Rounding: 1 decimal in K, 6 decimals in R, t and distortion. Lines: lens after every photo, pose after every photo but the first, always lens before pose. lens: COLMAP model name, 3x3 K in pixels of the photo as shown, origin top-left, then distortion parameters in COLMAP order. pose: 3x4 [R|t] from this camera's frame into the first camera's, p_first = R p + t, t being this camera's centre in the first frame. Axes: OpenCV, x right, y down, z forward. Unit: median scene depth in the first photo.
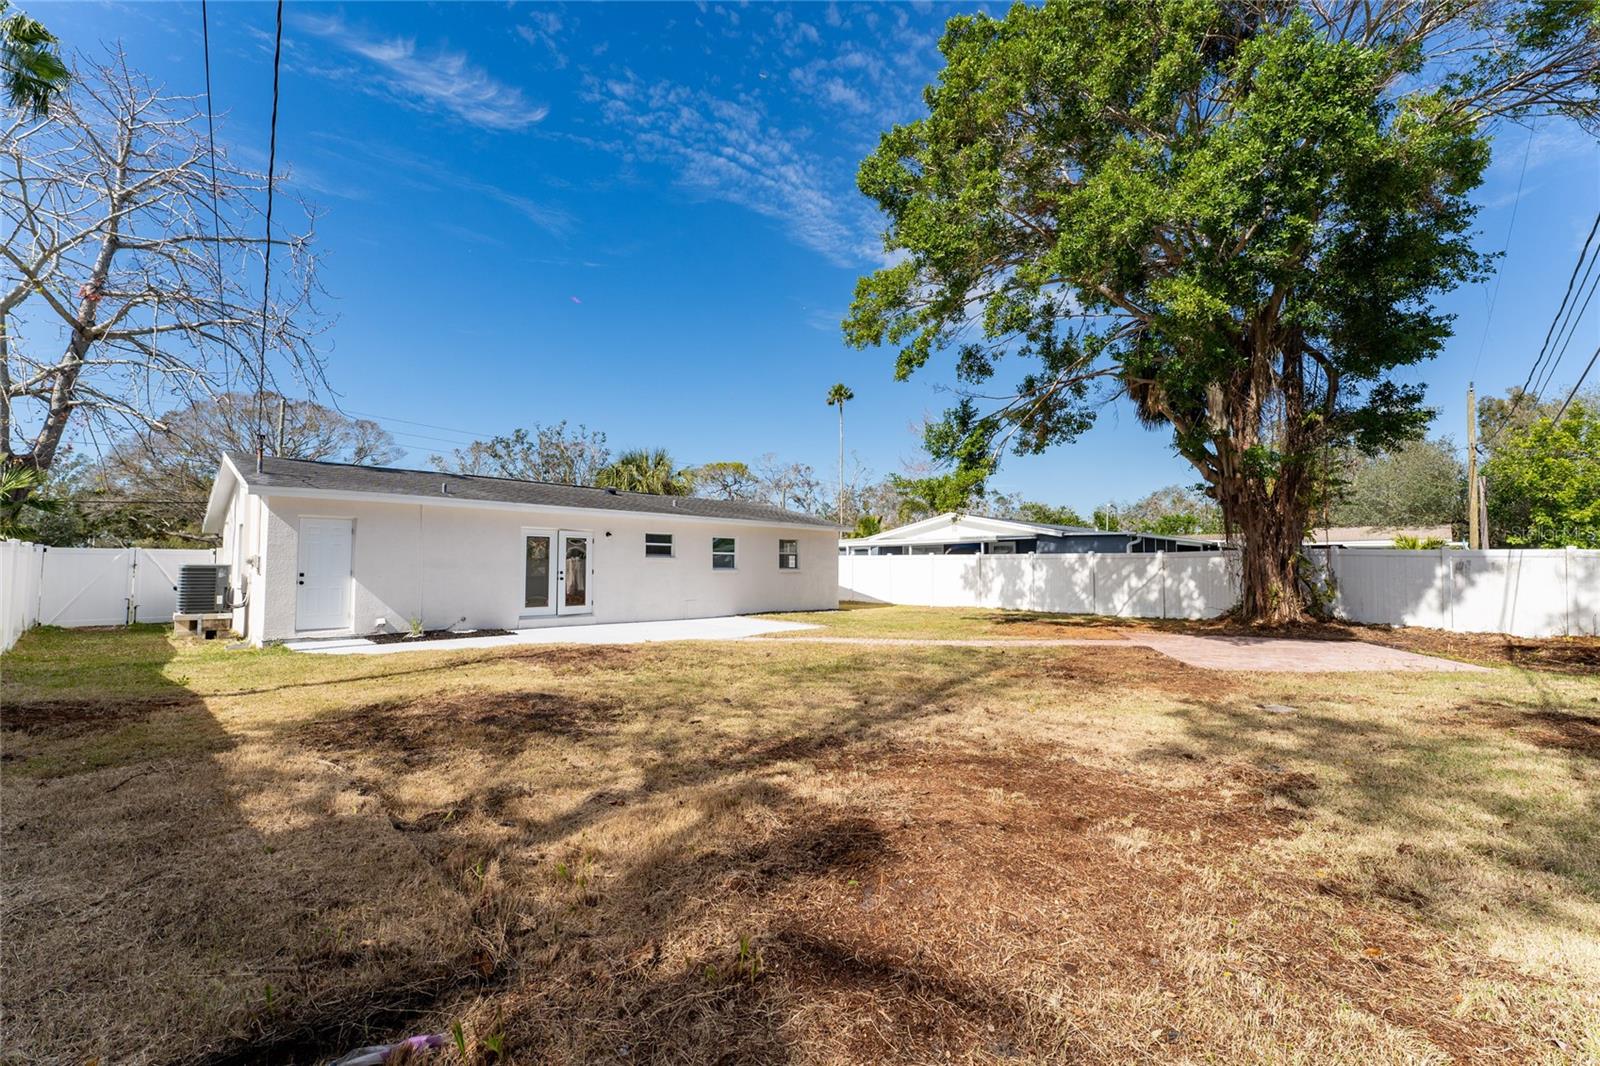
lens RADIAL K [[656.3, 0, 800.0], [0, 656.3, 533.0], [0, 0, 1]] dist [-0.000993, -0.000326]
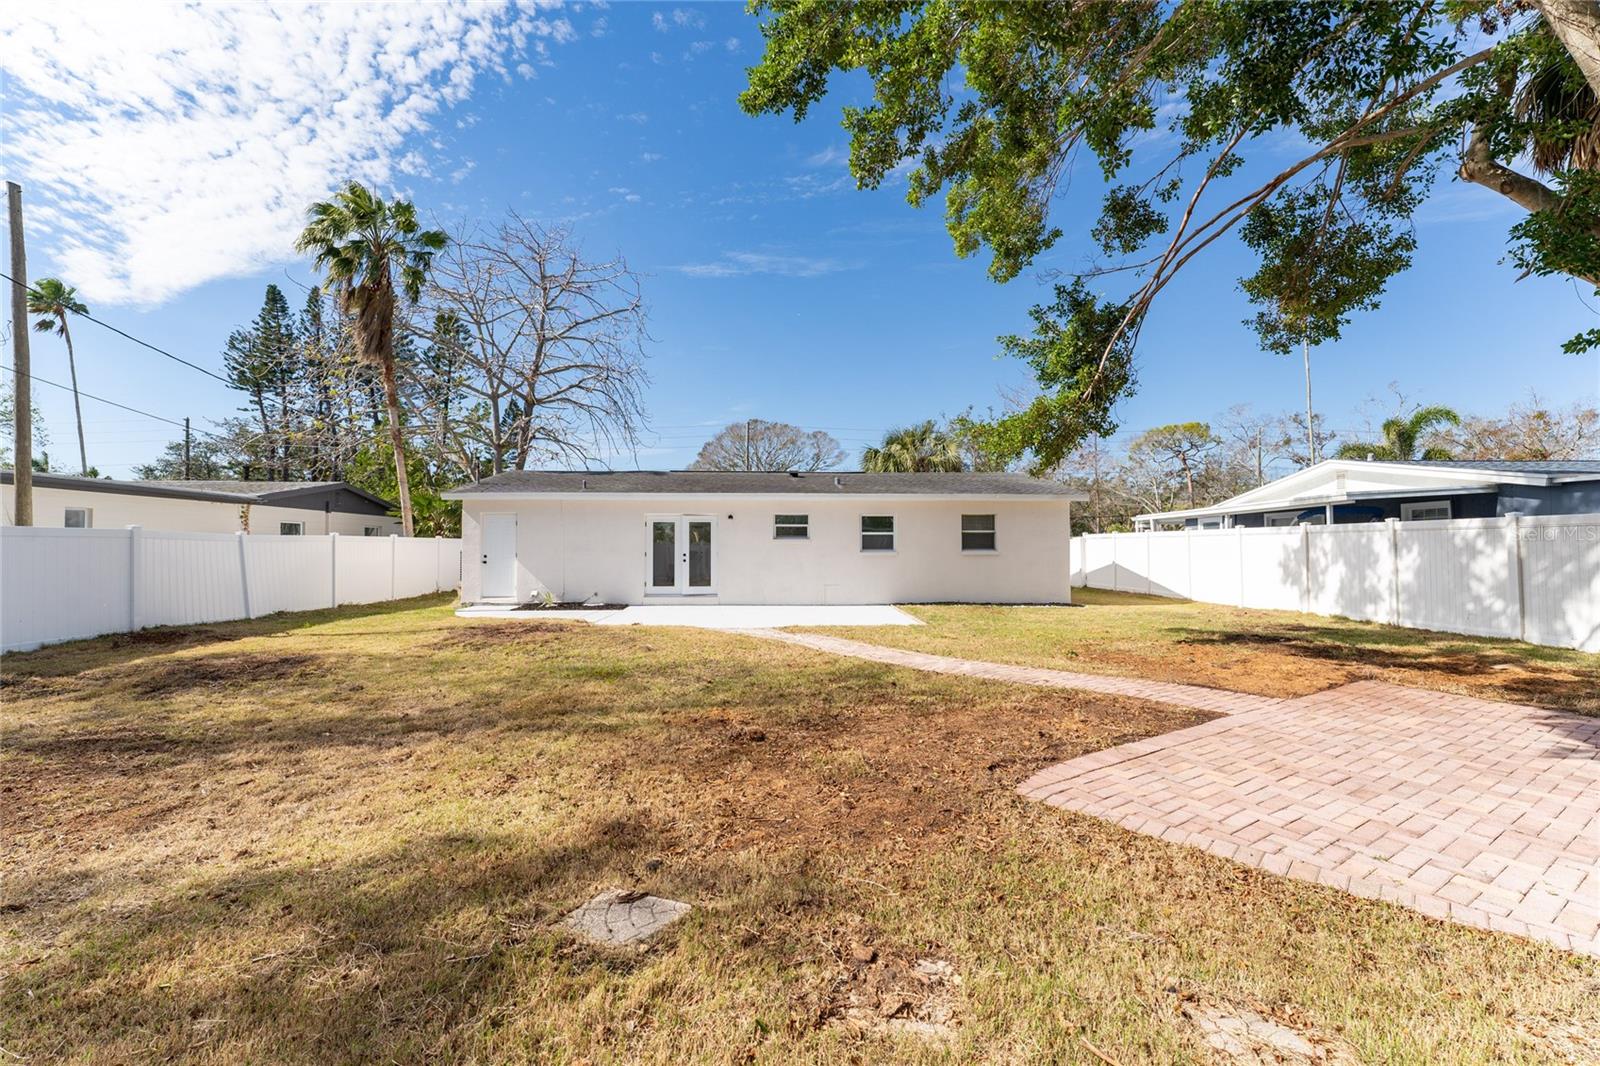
lens RADIAL K [[651.4, 0, 800.0], [0, 651.4, 533.0], [0, 0, 1]] dist [-0.000928, -0.000438]
pose [[0.718575, -0.023350, -0.695057, 0.417888], [0.038131, 0.999256, 0.005852, 0.021137], [0.694403, -0.030708, 0.718931, 0.306756]]
